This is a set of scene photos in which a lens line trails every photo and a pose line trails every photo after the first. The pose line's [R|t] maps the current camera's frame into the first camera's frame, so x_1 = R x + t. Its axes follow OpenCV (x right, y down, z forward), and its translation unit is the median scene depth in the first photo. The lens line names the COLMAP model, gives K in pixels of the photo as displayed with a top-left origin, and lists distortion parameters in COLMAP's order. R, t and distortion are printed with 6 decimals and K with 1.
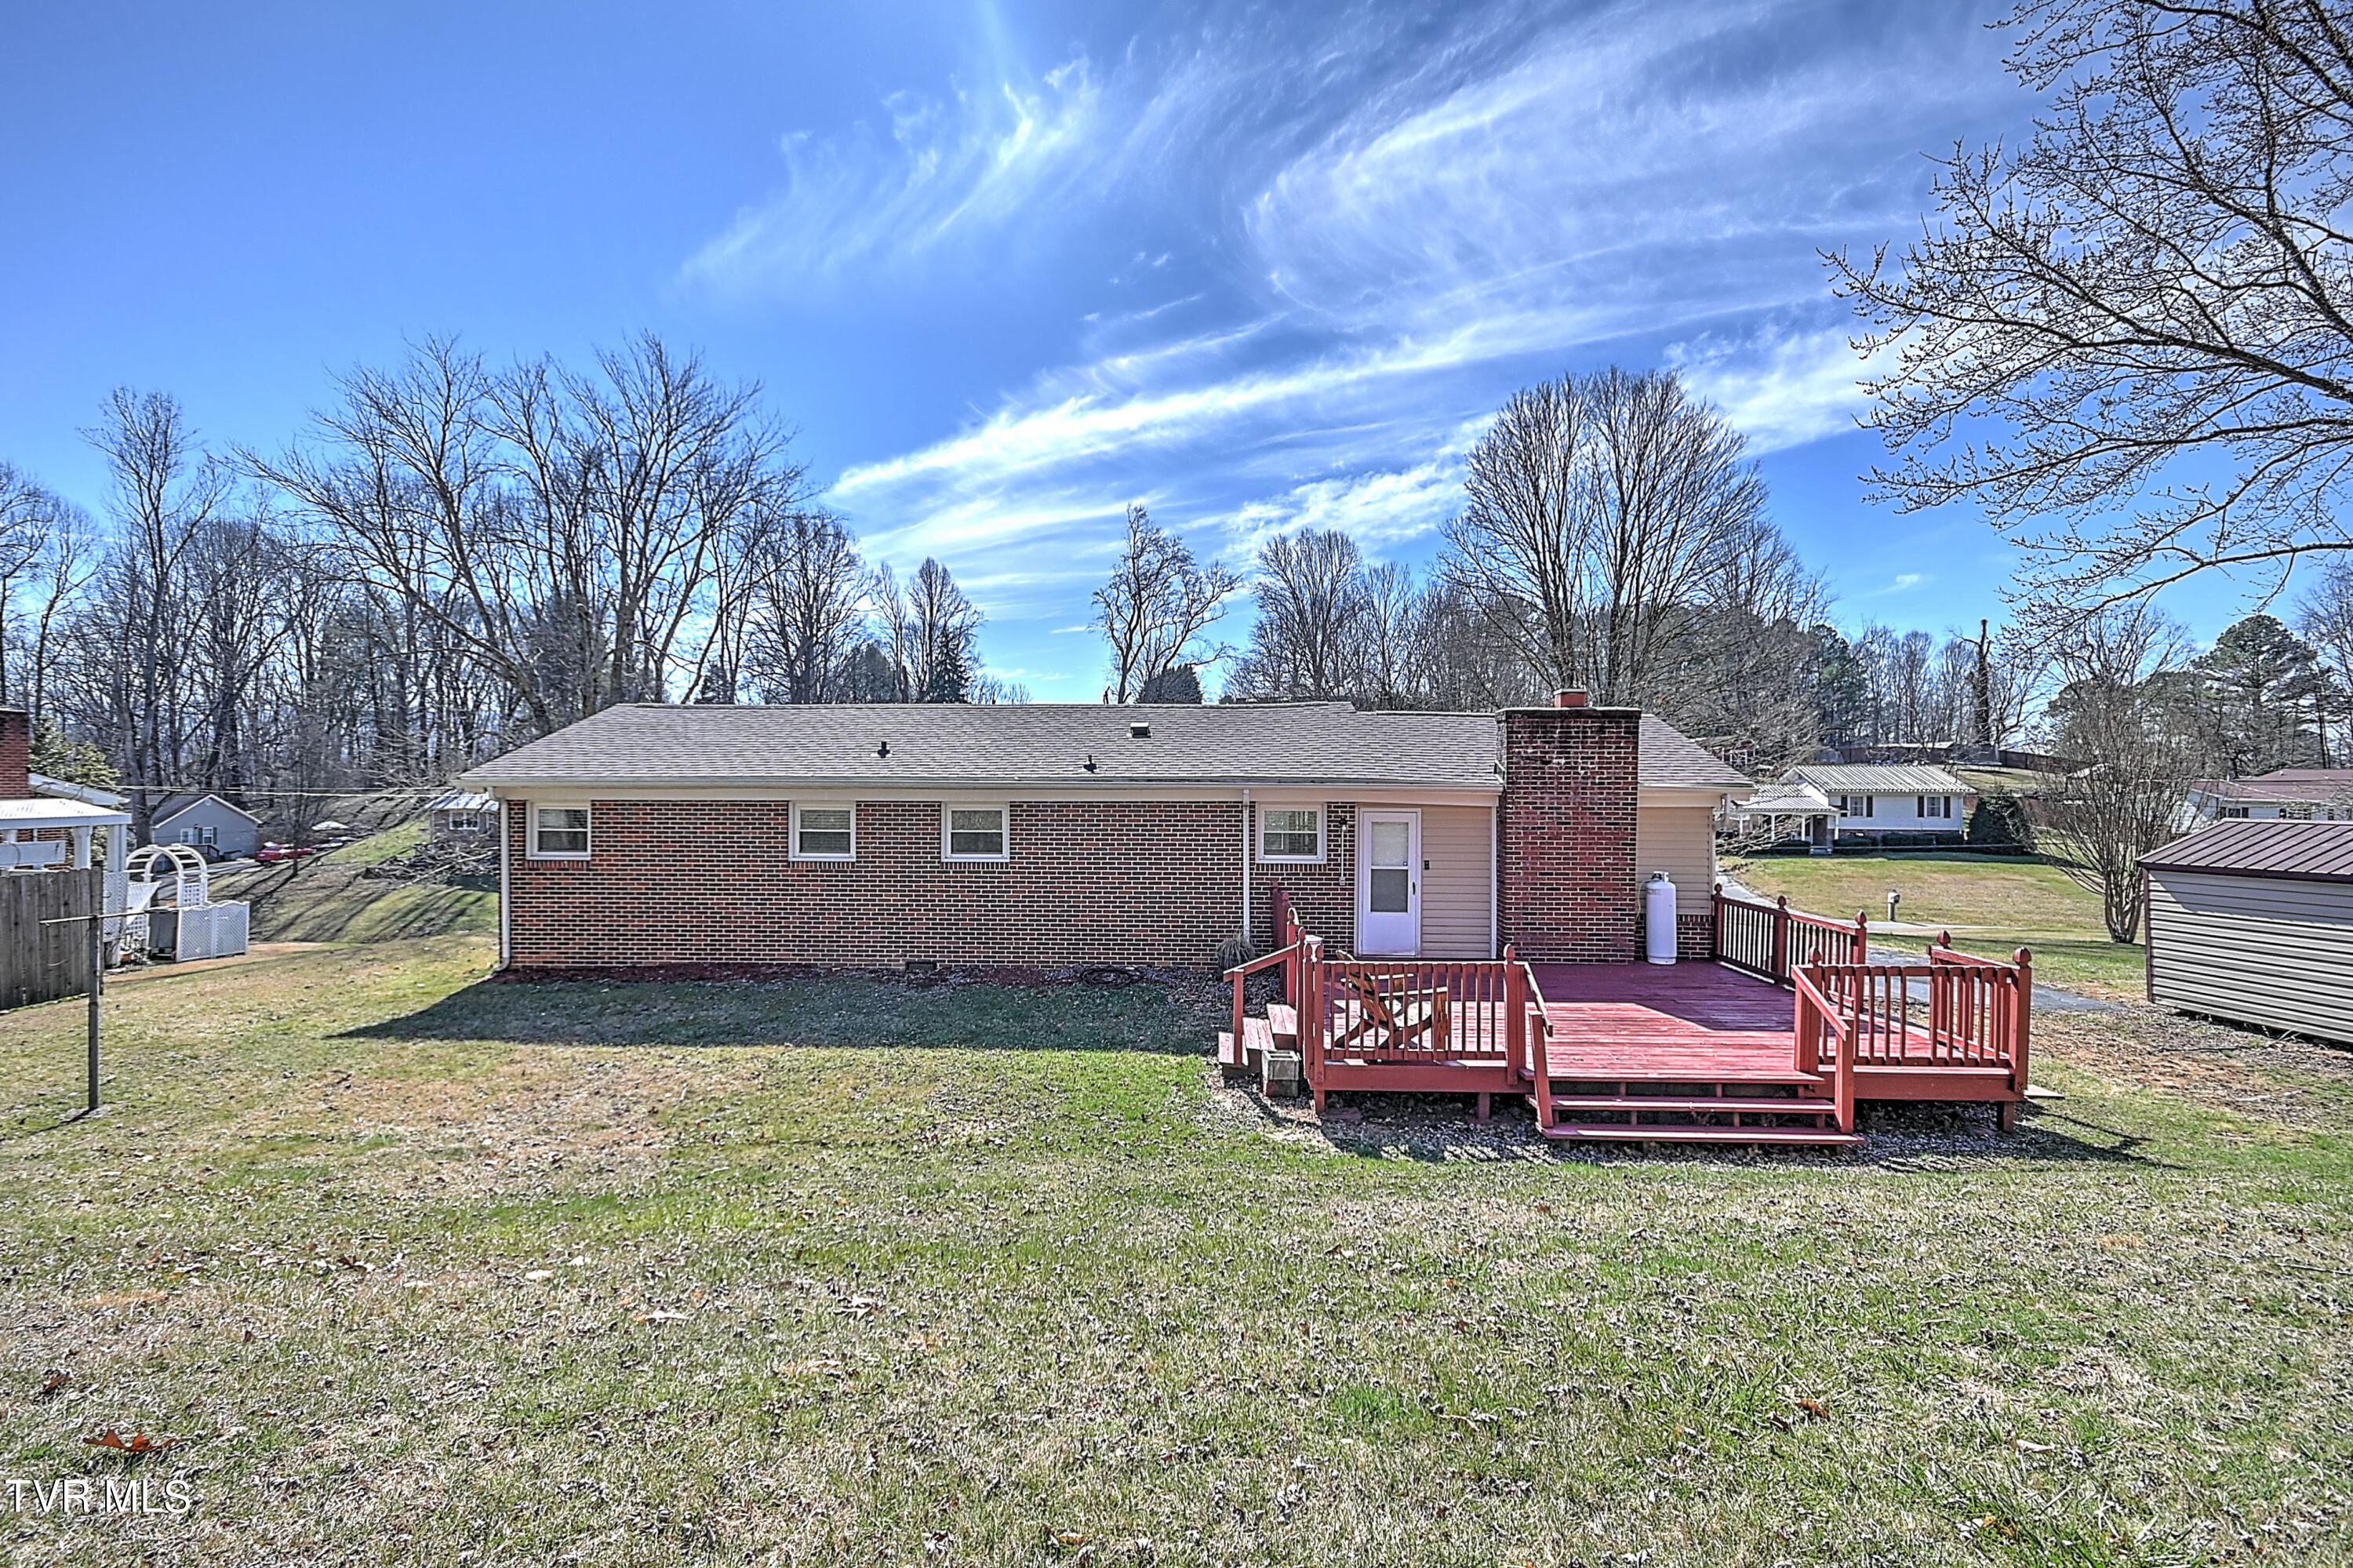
lens RADIAL K [[1029.9, 0, 1163.5], [0, 1029.9, 789.5], [0, 0, 1]] dist [0.005883, -0.000563]
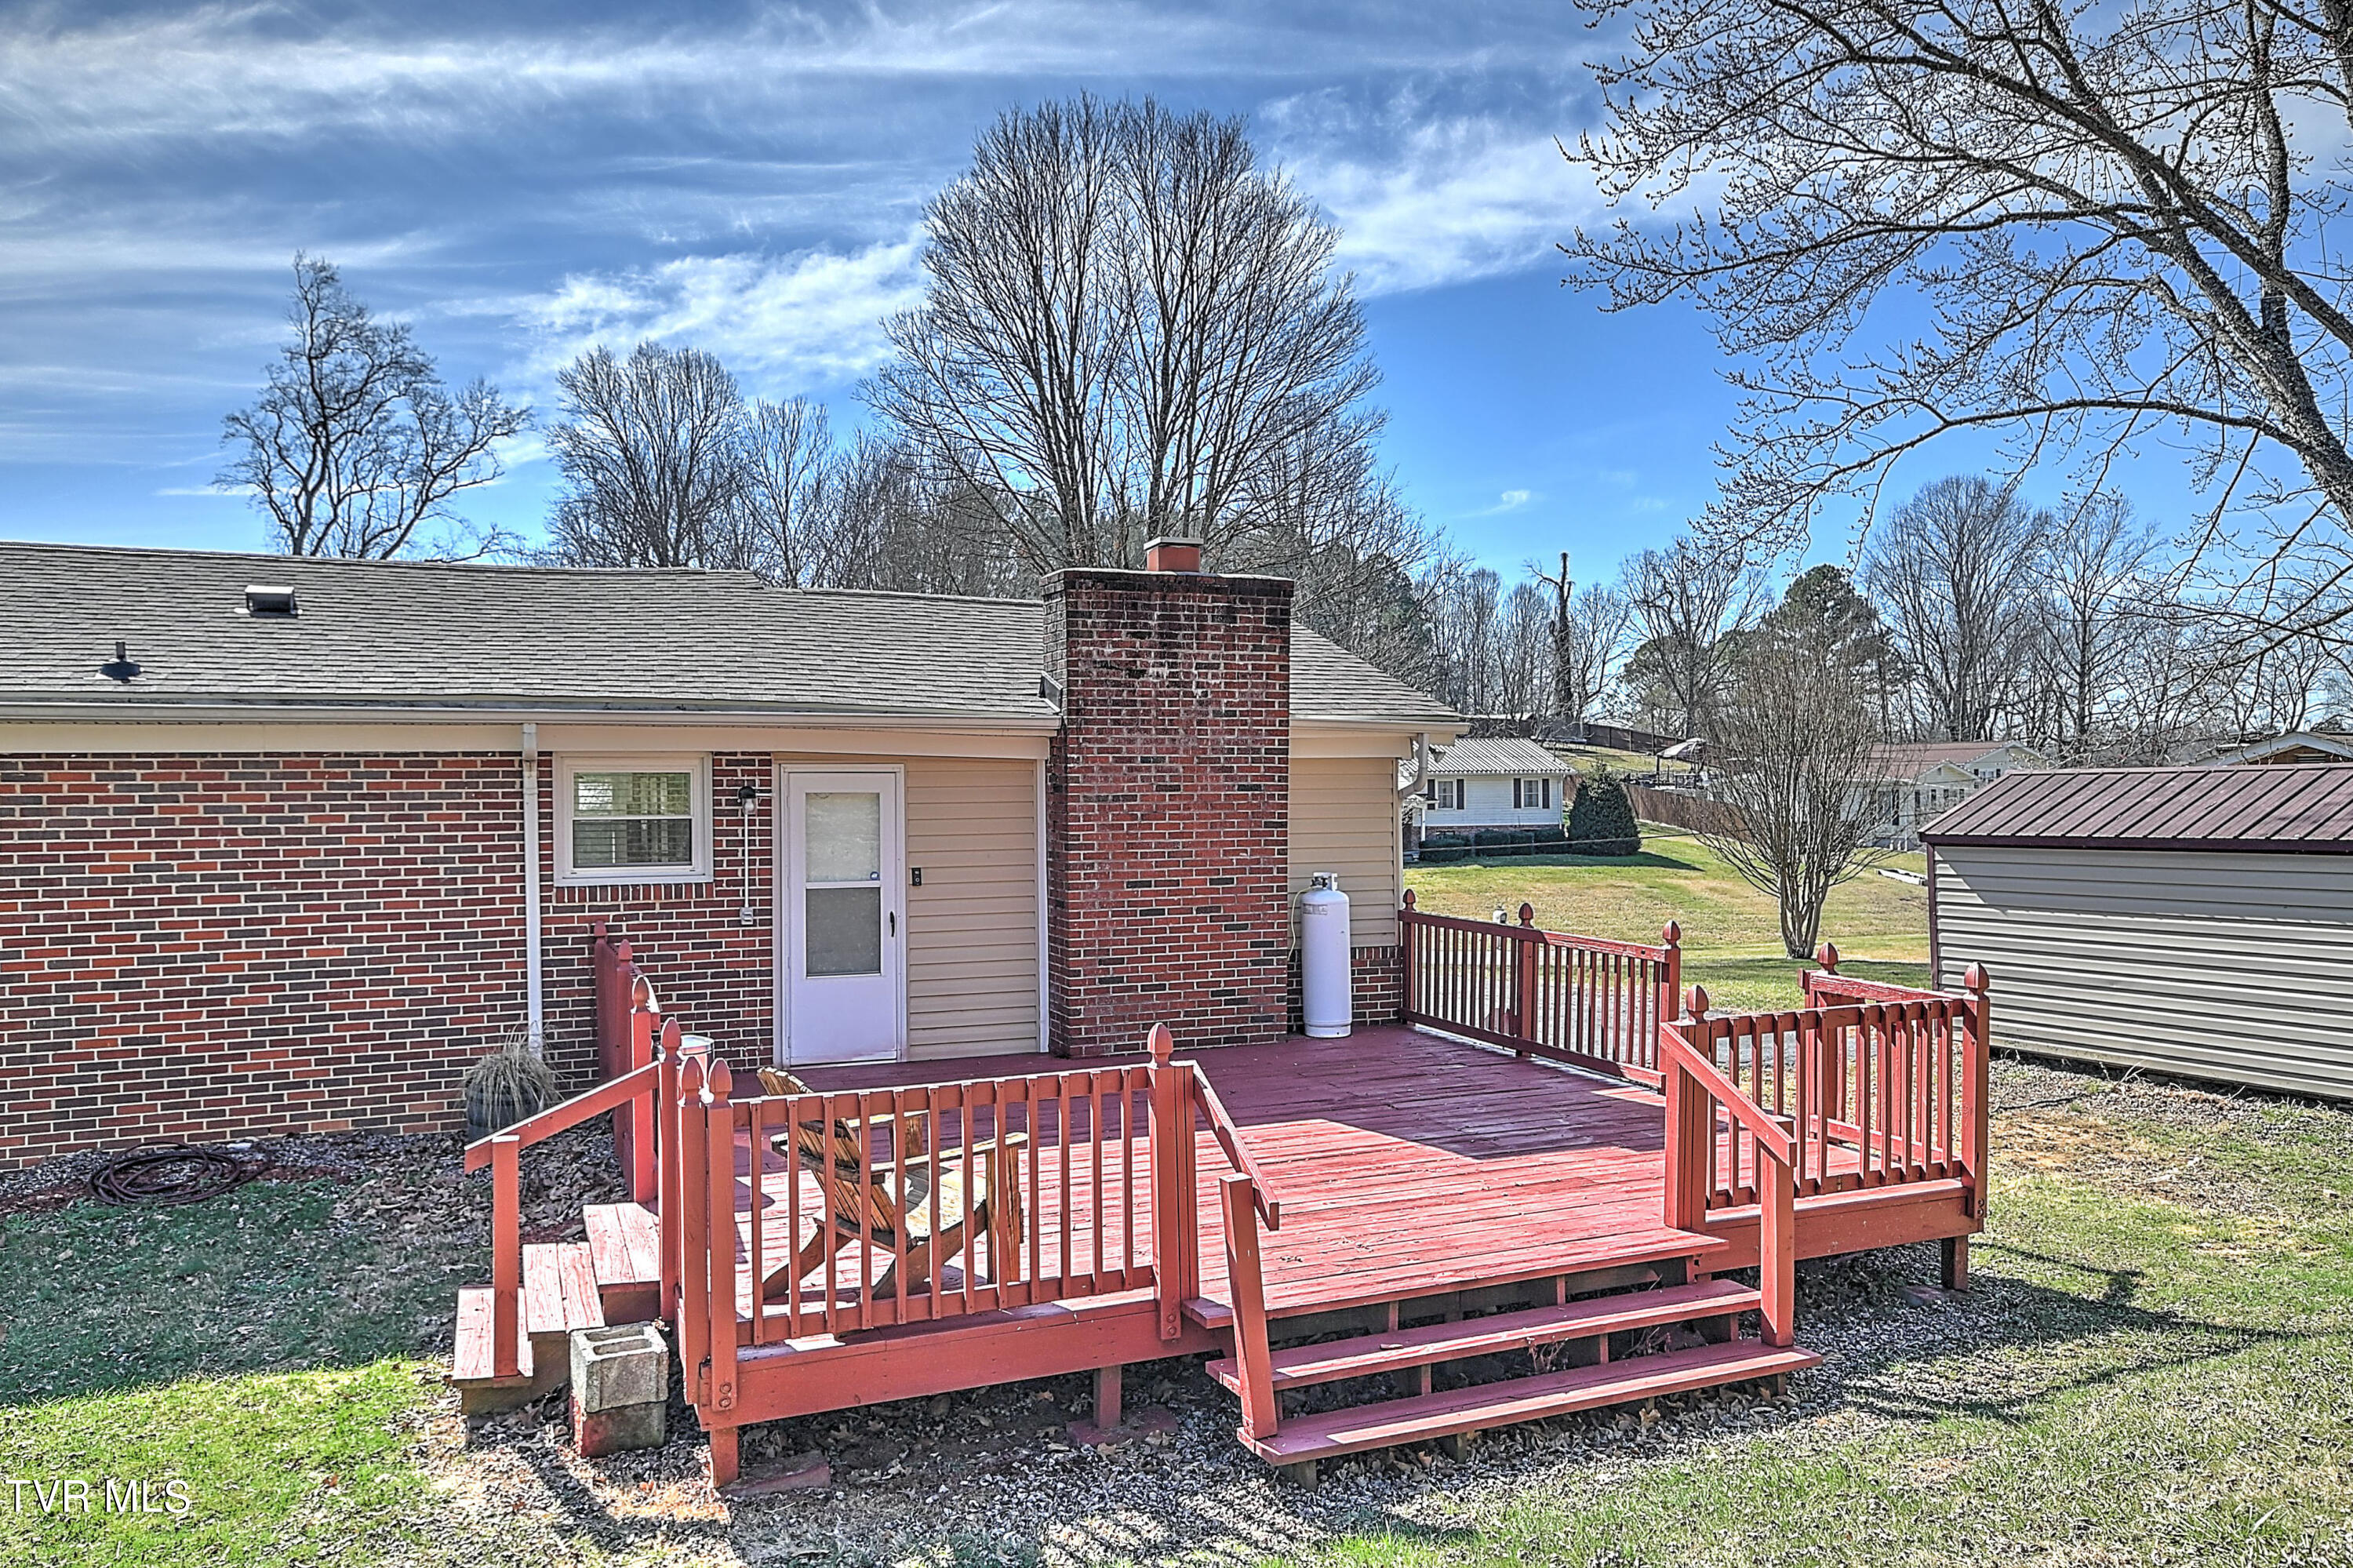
lens RADIAL K [[1636.5, 0, 1168.3], [0, 1636.5, 787.2], [0, 0, 1]] dist [0.025895, 0.005121]
pose [[0.903357, -0.011571, 0.428734, 0.023896], [0.011761, 0.999928, 0.002206, 0.029609], [-0.428728, 0.003050, 0.903428, 0.226842]]
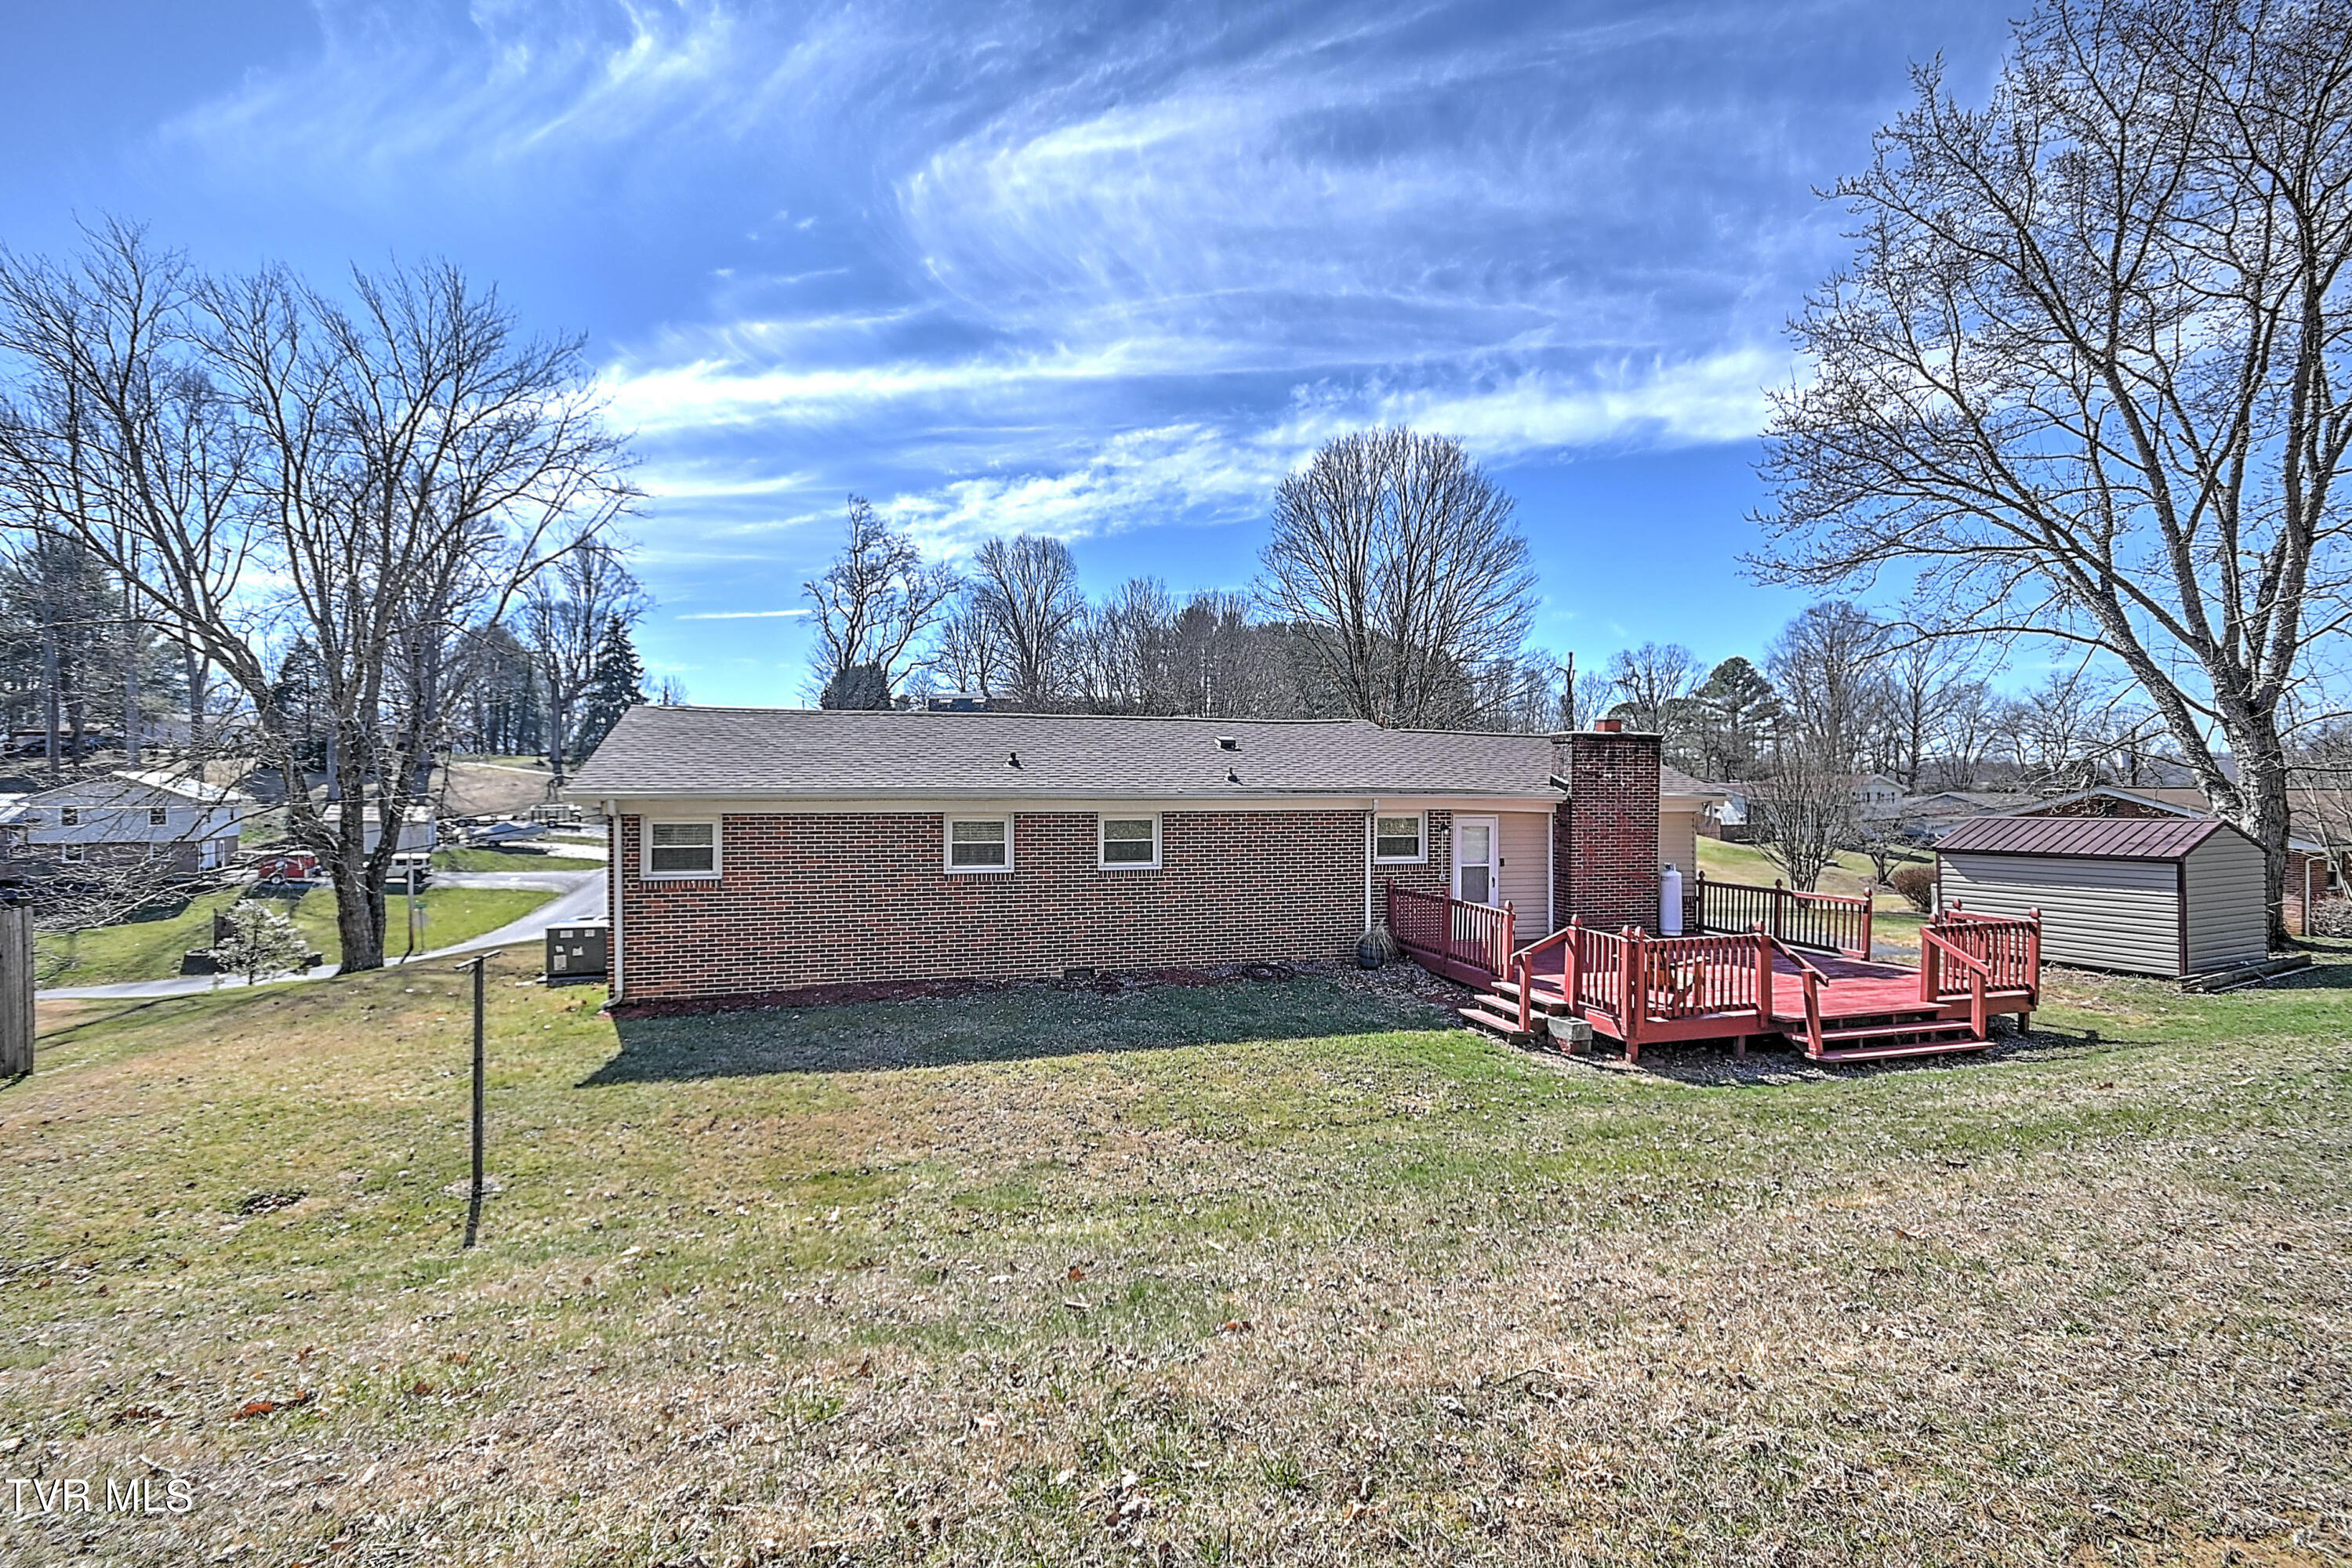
lens RADIAL K [[1029.4, 0, 1163.0], [0, 1029.4, 789.5], [0, 0, 1]] dist [0.005883, -0.000563]
pose [[0.946230, -0.001572, 0.323492, -0.504275], [0.001779, 0.999998, -0.000345, -0.010913], [-0.323491, 0.000903, 0.946231, 0.003512]]
